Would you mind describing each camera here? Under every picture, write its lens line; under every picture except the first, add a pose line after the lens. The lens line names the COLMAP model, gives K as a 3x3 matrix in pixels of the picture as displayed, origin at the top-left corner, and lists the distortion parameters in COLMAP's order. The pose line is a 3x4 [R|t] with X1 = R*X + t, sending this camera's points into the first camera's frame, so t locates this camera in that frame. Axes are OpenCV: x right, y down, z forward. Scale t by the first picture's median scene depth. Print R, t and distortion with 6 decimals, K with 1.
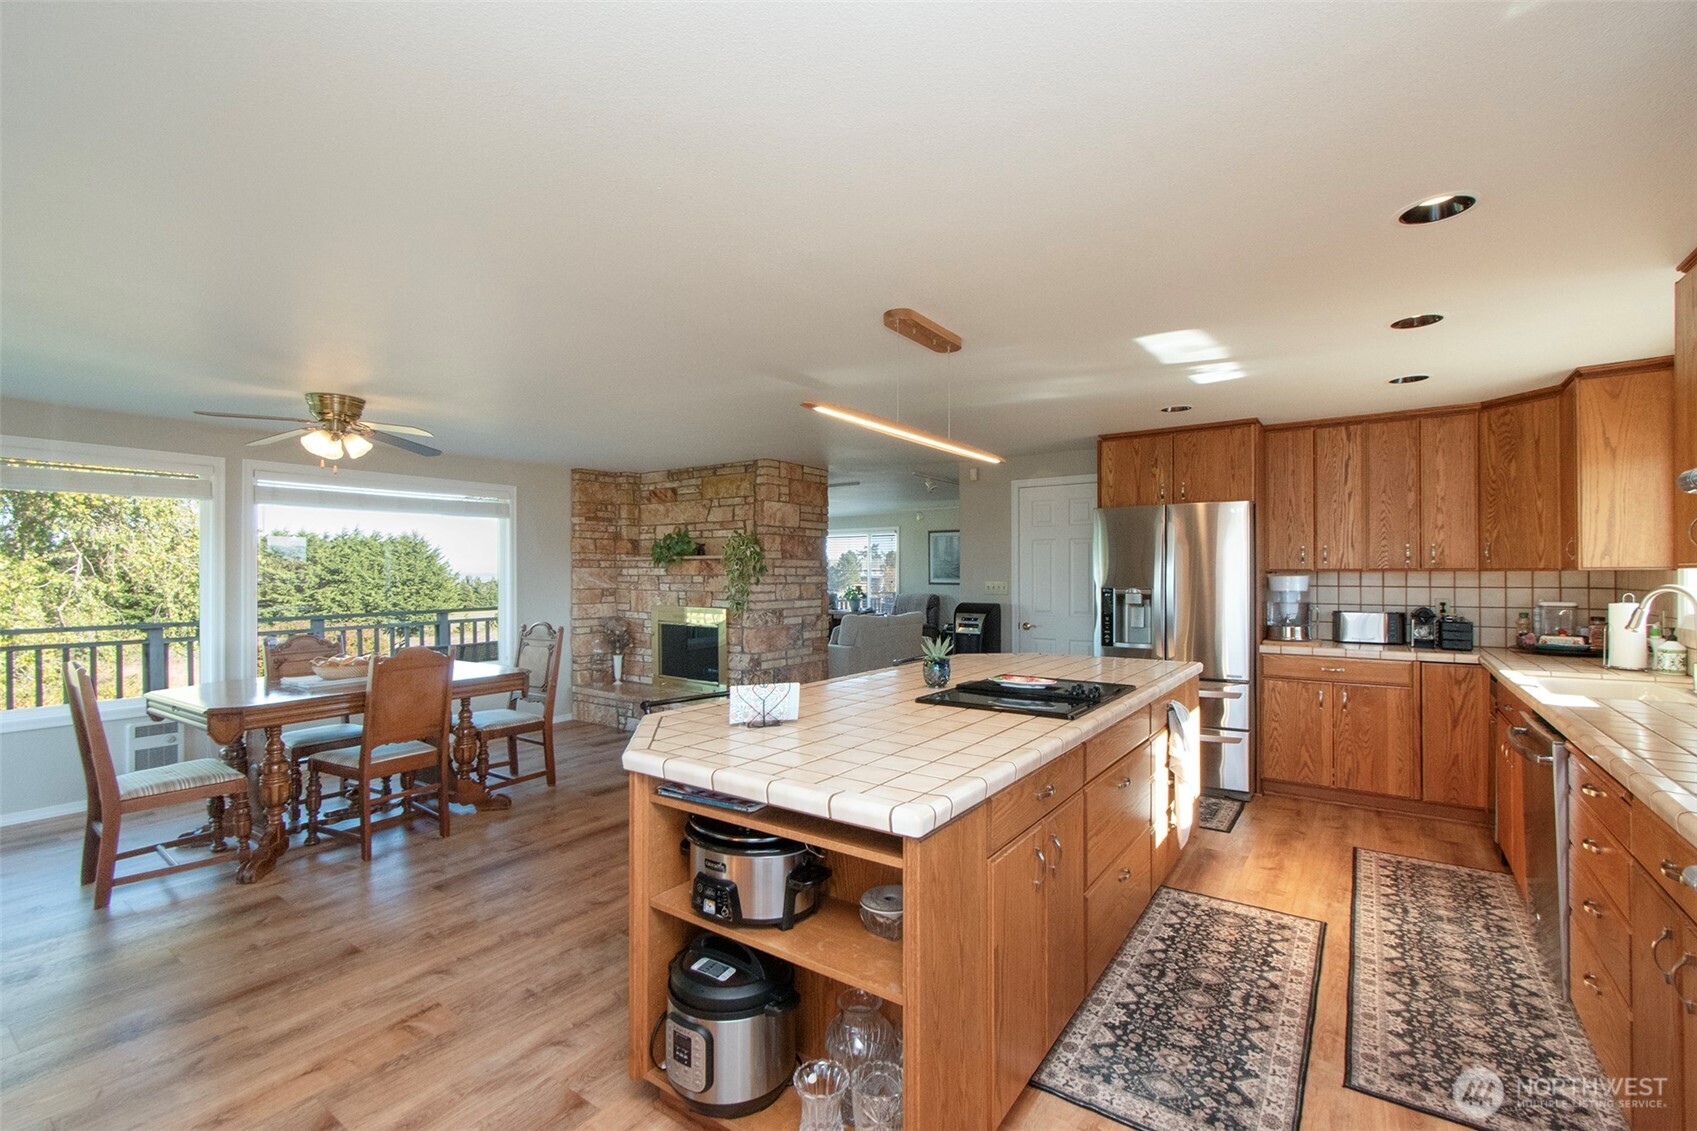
lens RADIAL K [[737.9, 0, 836.6], [0, 737.9, 571.6], [0, 0, 1]] dist [-0.003263, -0.000271]
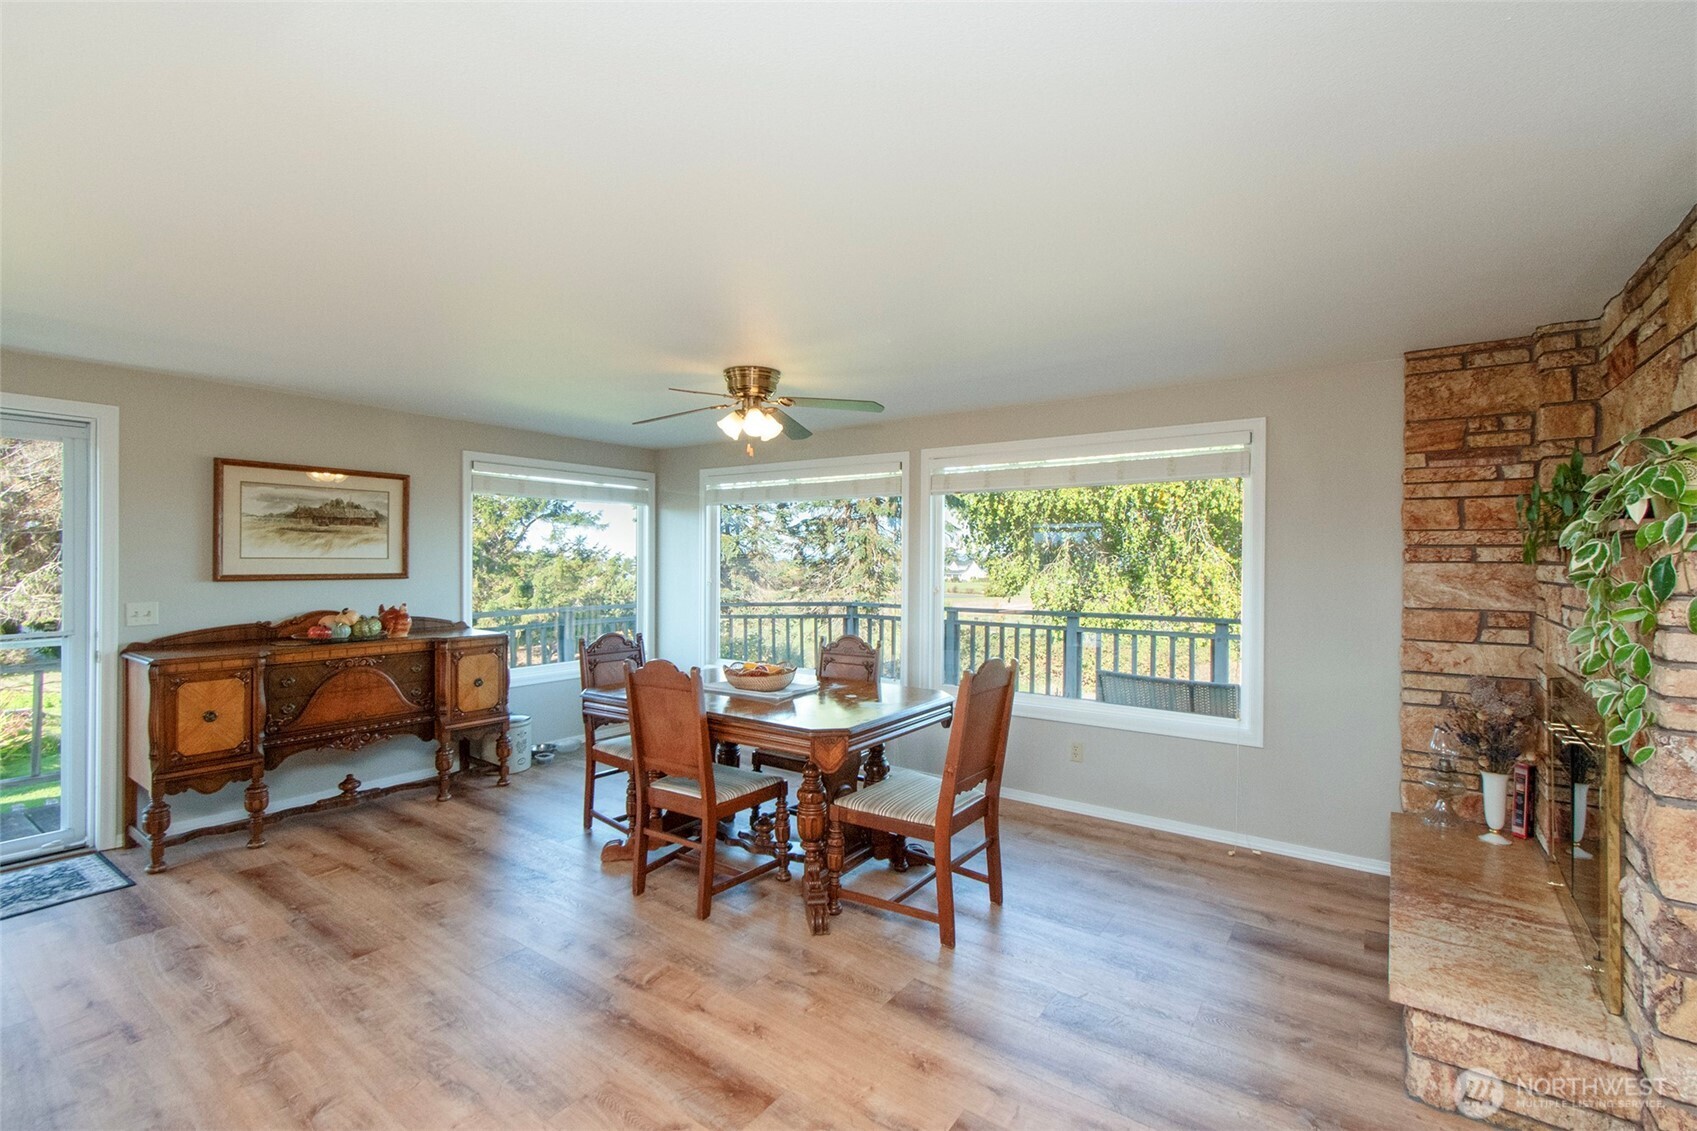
lens RADIAL K [[759.8, 0, 838.9], [0, 759.8, 562.0], [0, 0, 1]] dist [0.002104, 0.006195]
pose [[-0.002976, 0.003058, -0.999991, 0.150422], [-0.005648, 0.999979, 0.003075, -0.005610], [0.999980, 0.005657, -0.002958, 0.689077]]
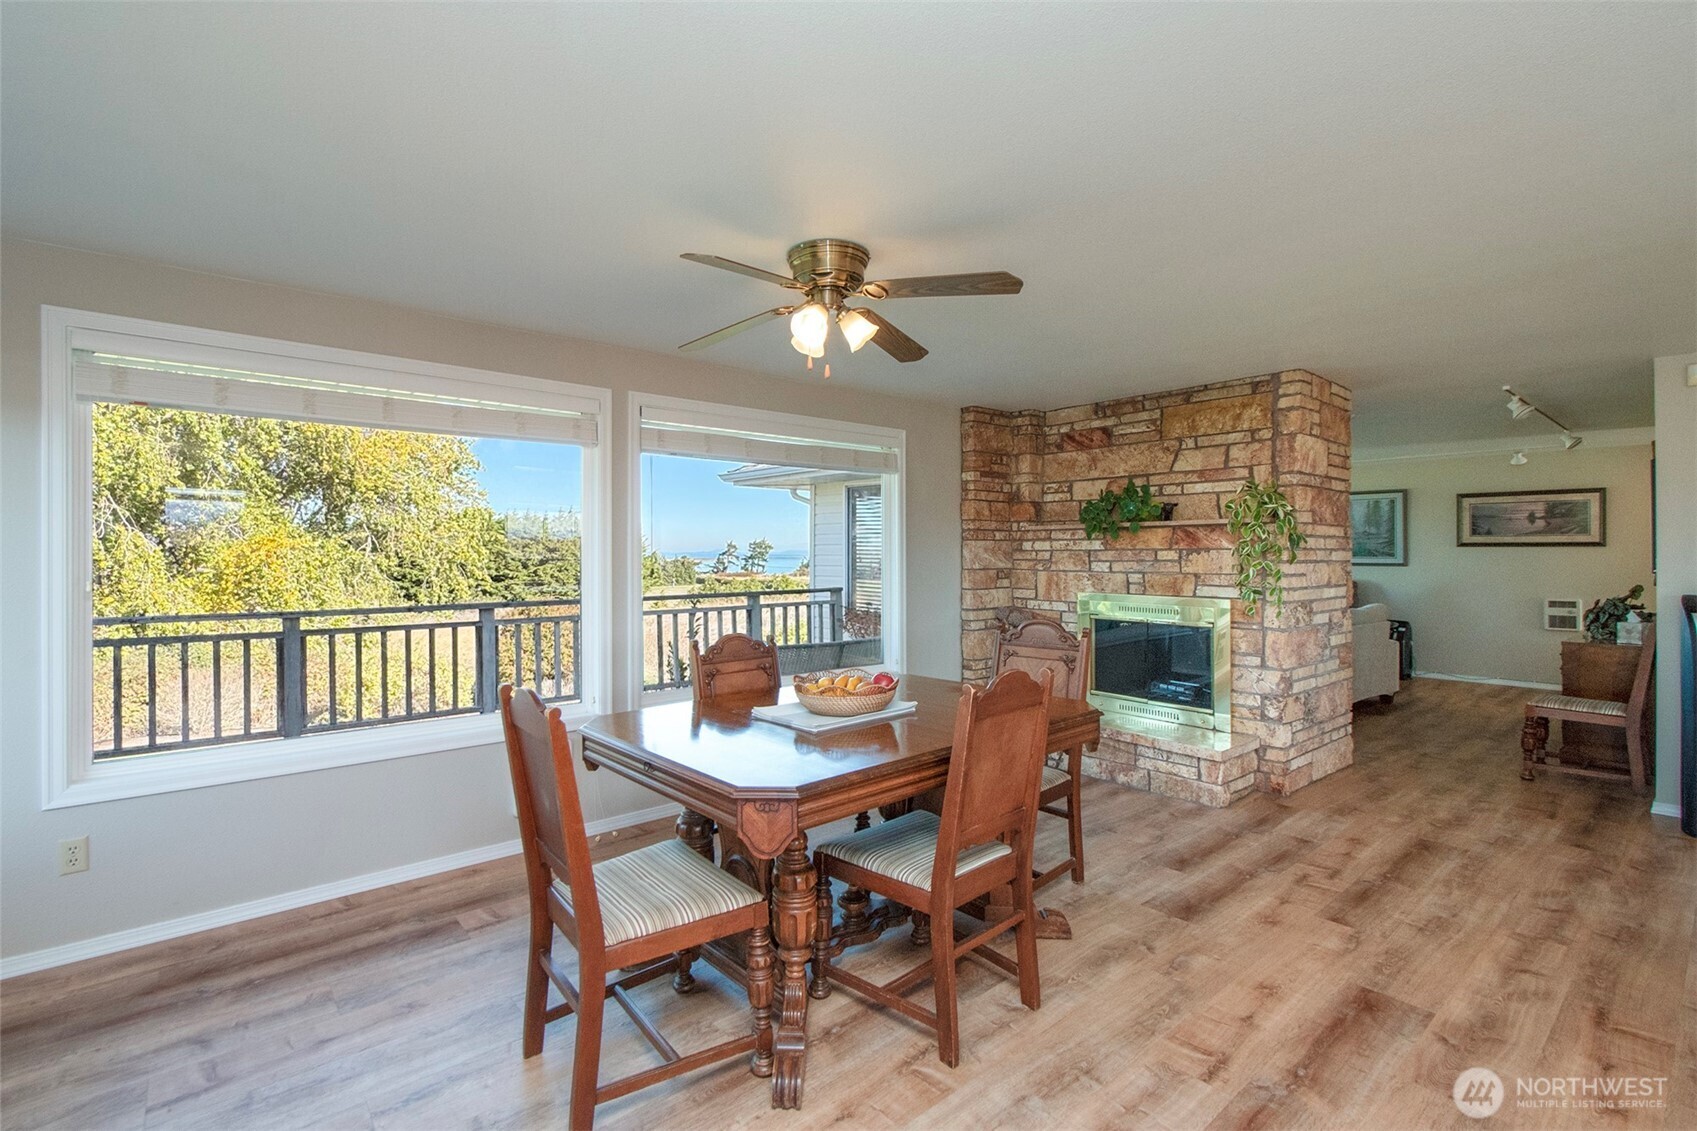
lens RADIAL K [[768.5, 0, 830.9], [0, 768.5, 556.0], [0, 0, 1]] dist [0.023462, -0.000429]
pose [[0.969318, -0.001023, -0.245807, -0.322121], [0.001964, 0.999992, 0.003584, 0.008000], [0.245801, -0.003957, 0.969312, 0.235259]]
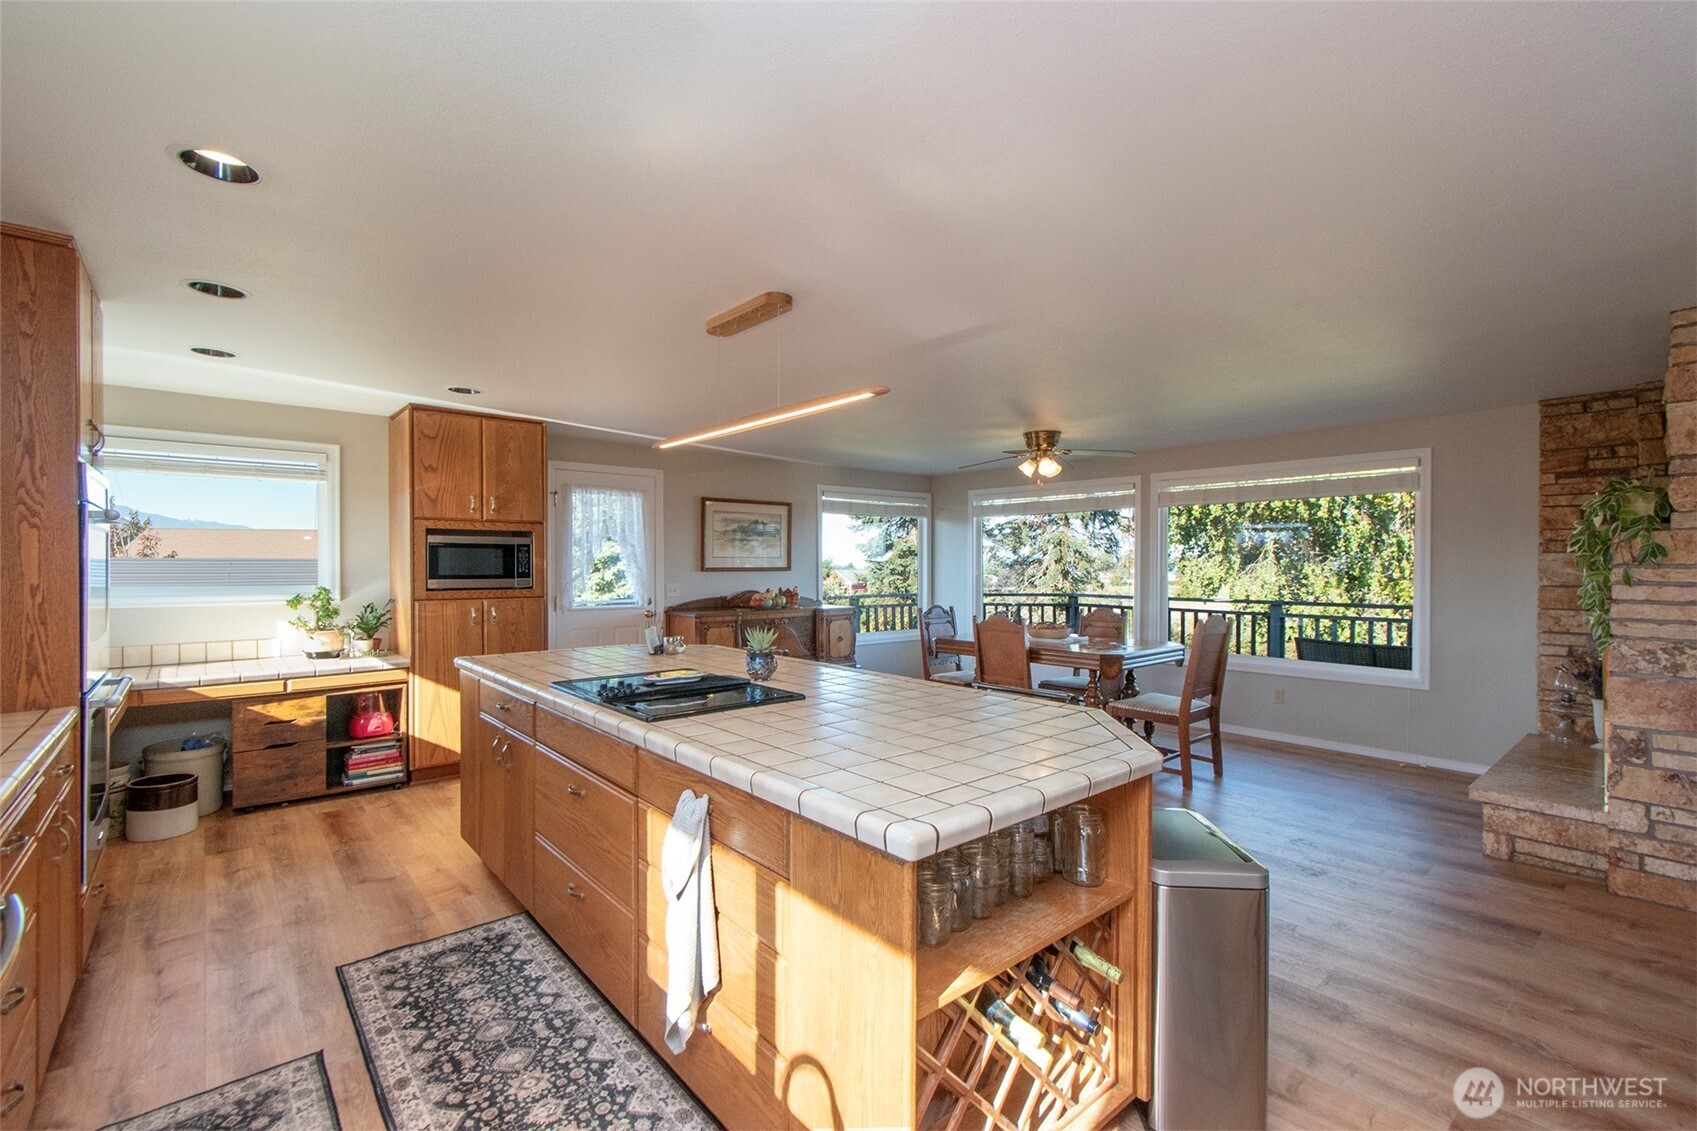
lens RADIAL K [[742.6, 0, 843.8], [0, 742.6, 571.8], [0, 0, 1]] dist [0.001783, -0.000415]
pose [[-0.232869, 0.012513, -0.972428, 0.467551], [0.000331, 0.999918, 0.012788, 0.002989], [0.972508, 0.002655, -0.232854, 0.598583]]
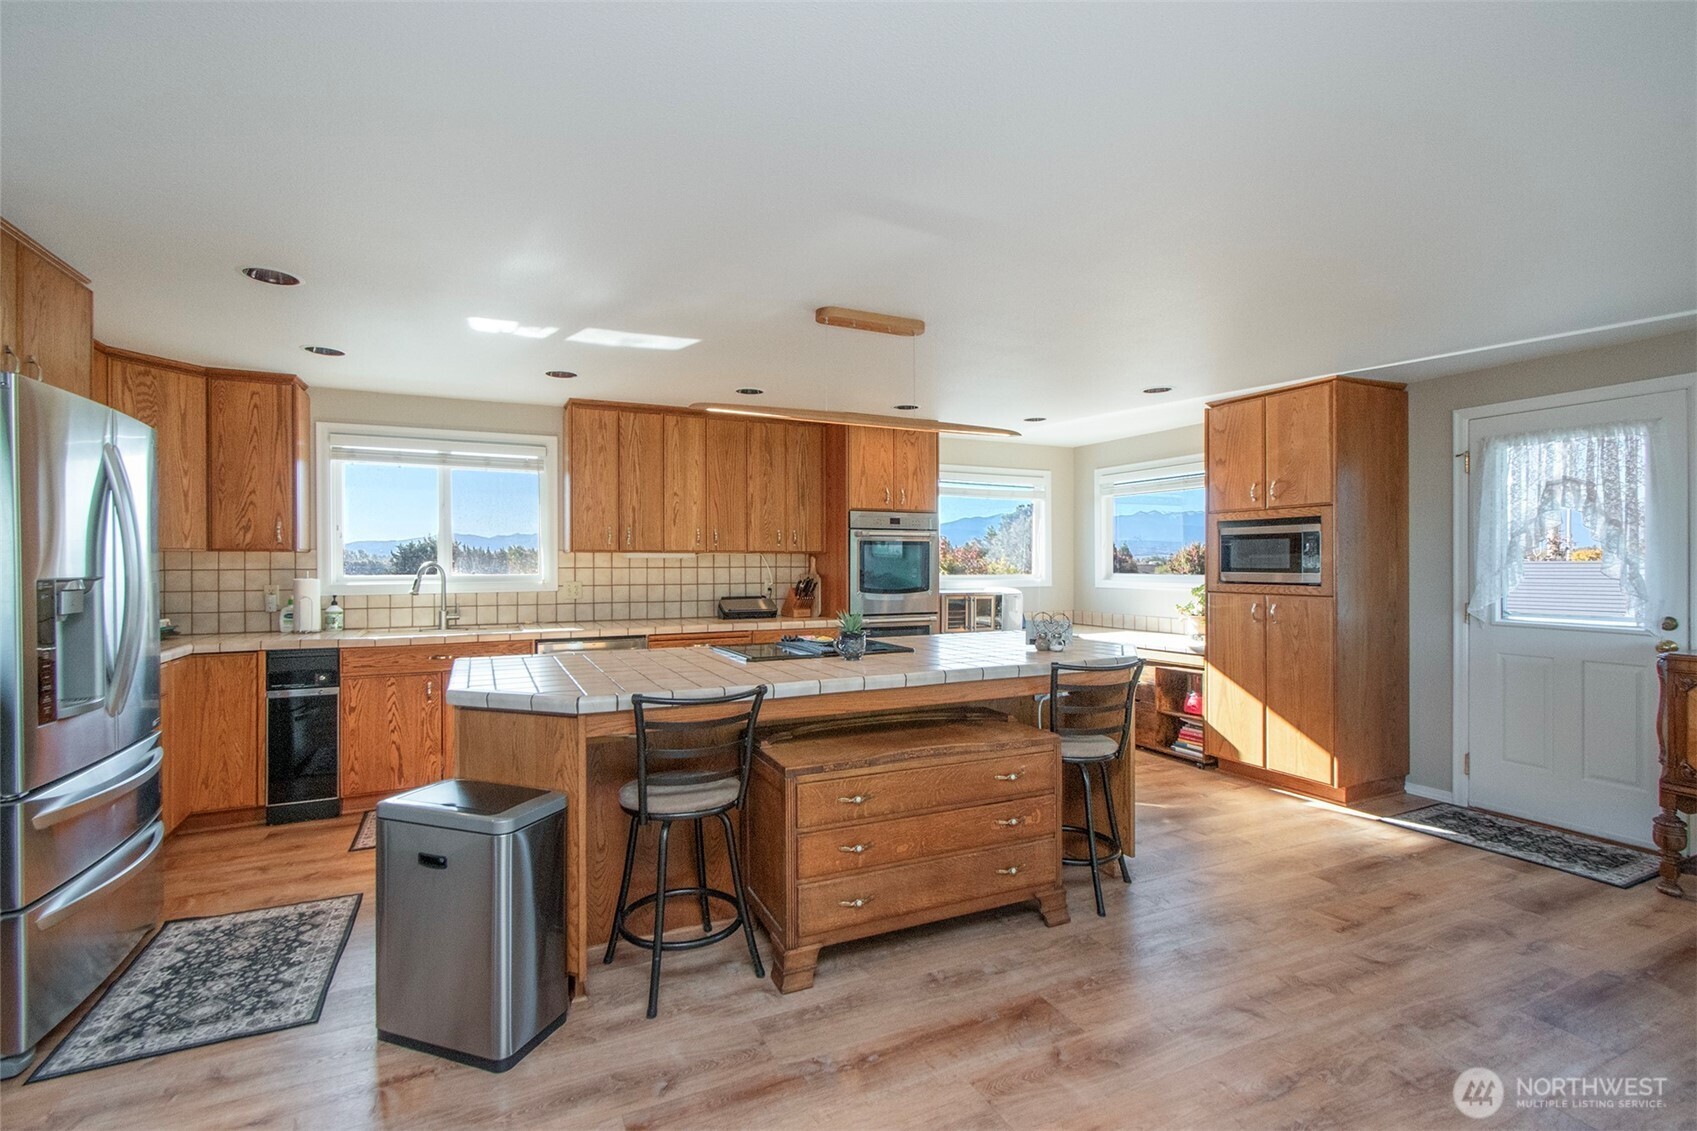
lens RADIAL K [[768.5, 0, 830.9], [0, 768.5, 556.0], [0, 0, 1]] dist [0.023462, -0.000429]
pose [[-0.874404, 0.008479, 0.485124, -0.166313], [0.002996, 0.999923, -0.012076, 0.011875], [-0.485189, -0.009105, -0.874362, 0.886745]]
